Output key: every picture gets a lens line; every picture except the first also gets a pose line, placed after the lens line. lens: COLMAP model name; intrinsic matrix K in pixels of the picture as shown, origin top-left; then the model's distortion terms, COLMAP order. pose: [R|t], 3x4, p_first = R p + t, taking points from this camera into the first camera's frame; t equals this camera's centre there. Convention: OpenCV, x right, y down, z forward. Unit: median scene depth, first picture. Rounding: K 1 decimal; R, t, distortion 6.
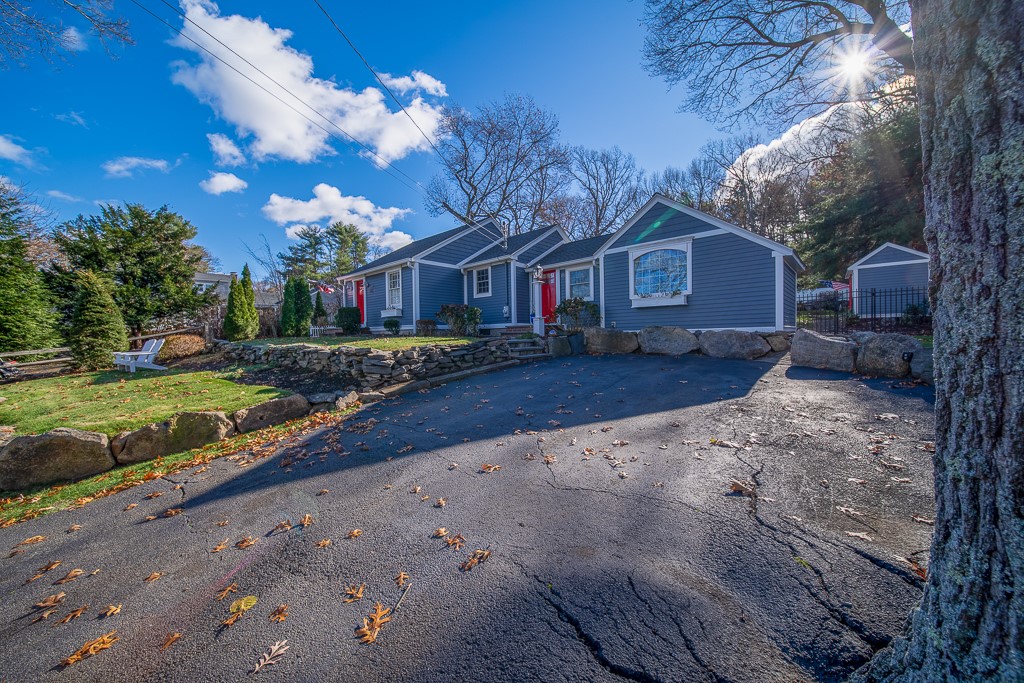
lens RADIAL K [[365.3, 0, 512.0], [0, 365.3, 341.5], [0, 0, 1]] dist [-0.001636, -0.000441]
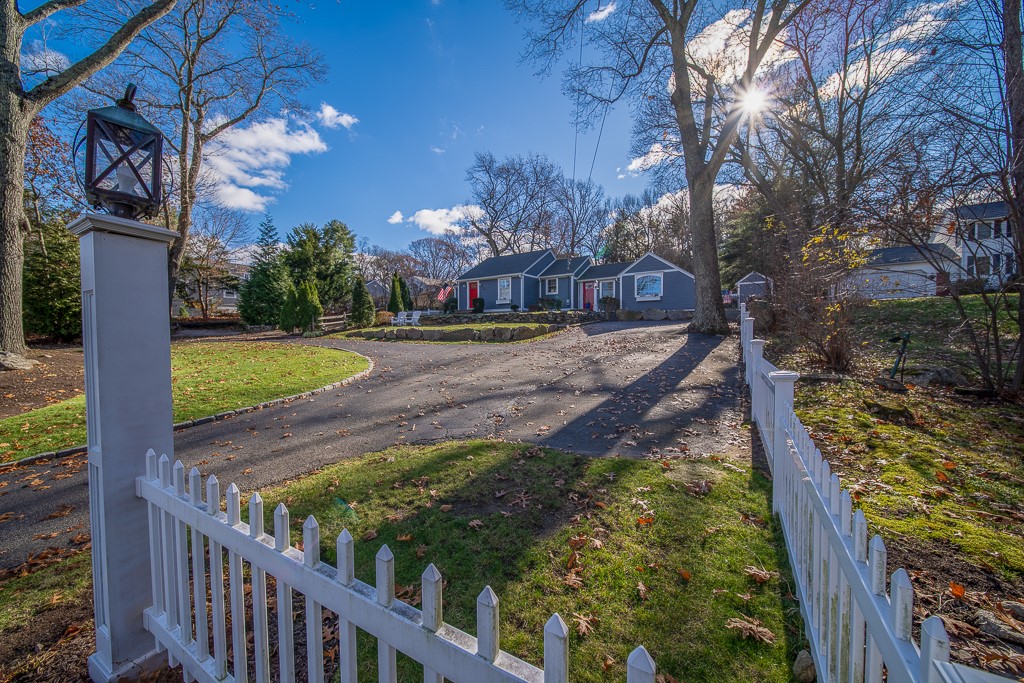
lens RADIAL K [[366.9, 0, 511.5], [0, 366.9, 344.6], [0, 0, 1]] dist [-0.003679, -0.000387]
pose [[0.990654, 0.008456, 0.136136, -0.550059], [-0.010388, 0.999855, 0.013486, 0.113323], [-0.136002, -0.014774, 0.990598, -0.842841]]
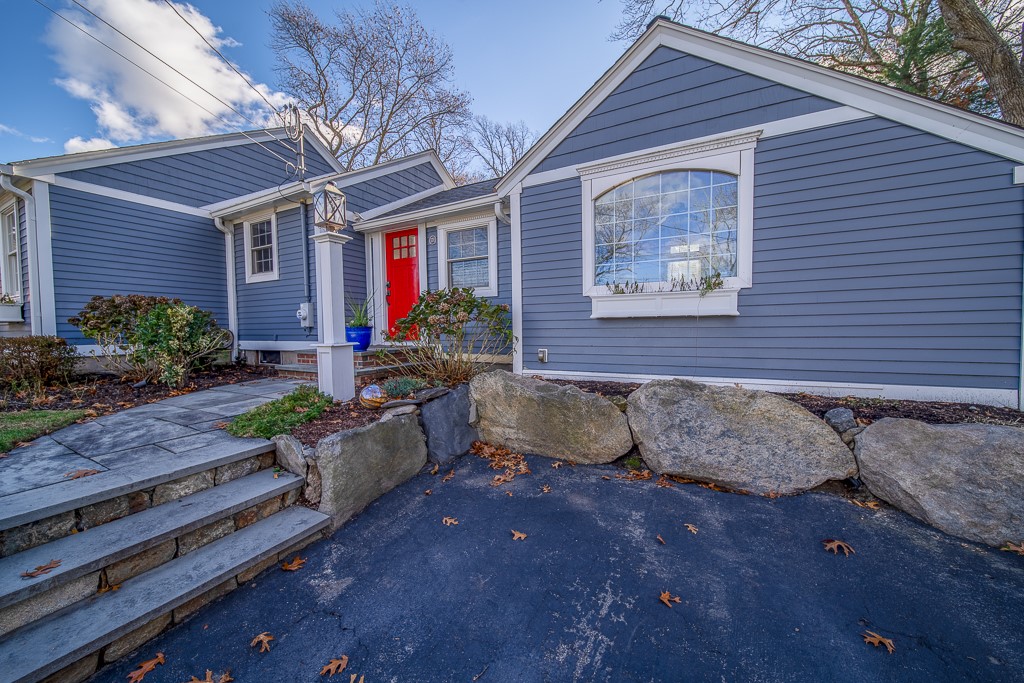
lens RADIAL K [[365.3, 0, 512.0], [0, 365.3, 341.5], [0, 0, 1]] dist [-0.001636, -0.000441]
pose [[0.966886, -0.003556, 0.255185, 0.109489], [-0.001564, 0.999802, 0.019859, -0.056526], [-0.255205, -0.019601, 0.966688, 0.485101]]
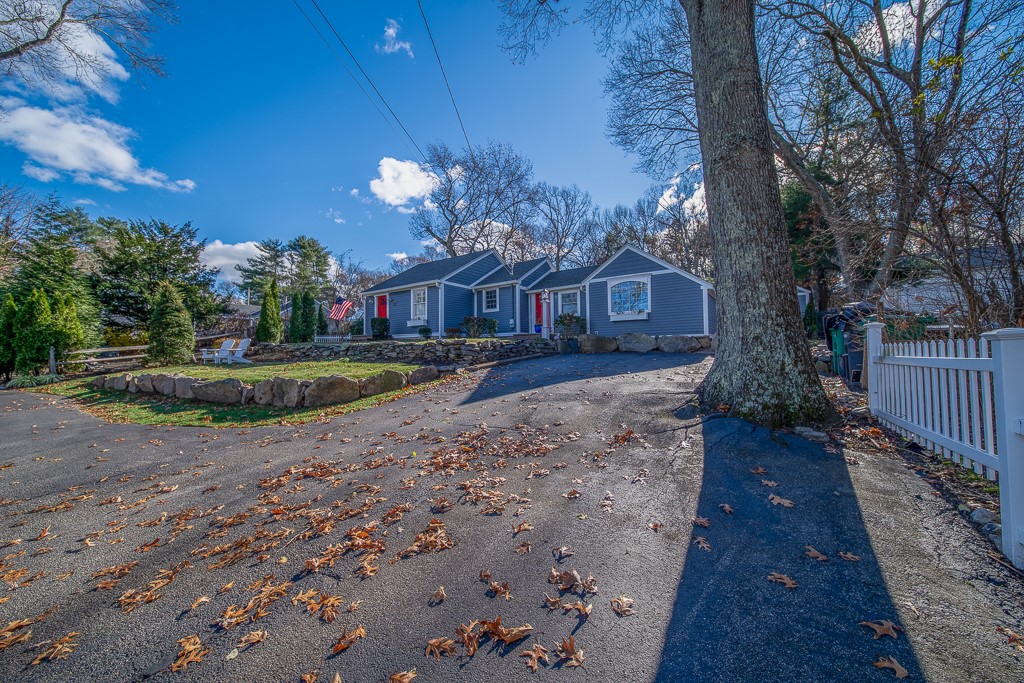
lens RADIAL K [[365.3, 0, 512.0], [0, 365.3, 341.5], [0, 0, 1]] dist [-0.001636, -0.000441]
pose [[0.991480, 0.013411, 0.129565, -0.174900], [-0.006642, 0.998597, -0.052536, 0.047633], [-0.130088, 0.051228, 0.990178, -0.261546]]
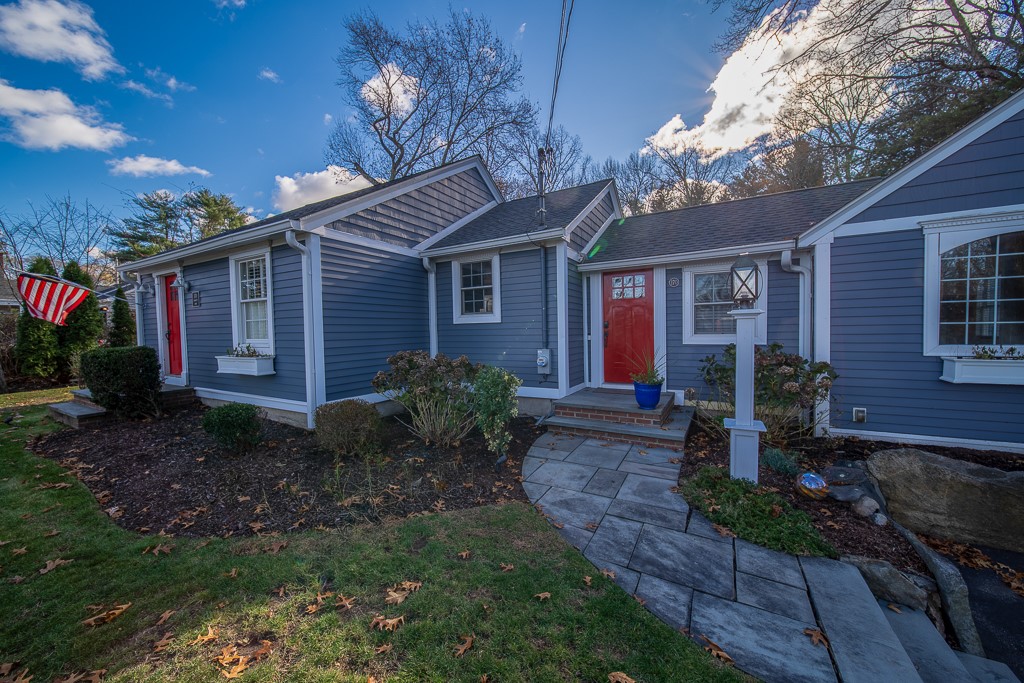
lens RADIAL K [[366.9, 0, 511.5], [0, 366.9, 344.6], [0, 0, 1]] dist [-0.003679, -0.000387]
pose [[0.973041, -0.010680, 0.230385, -0.146584], [0.005429, 0.999711, 0.023416, -0.107704], [-0.230568, -0.021534, 0.972818, 0.564570]]
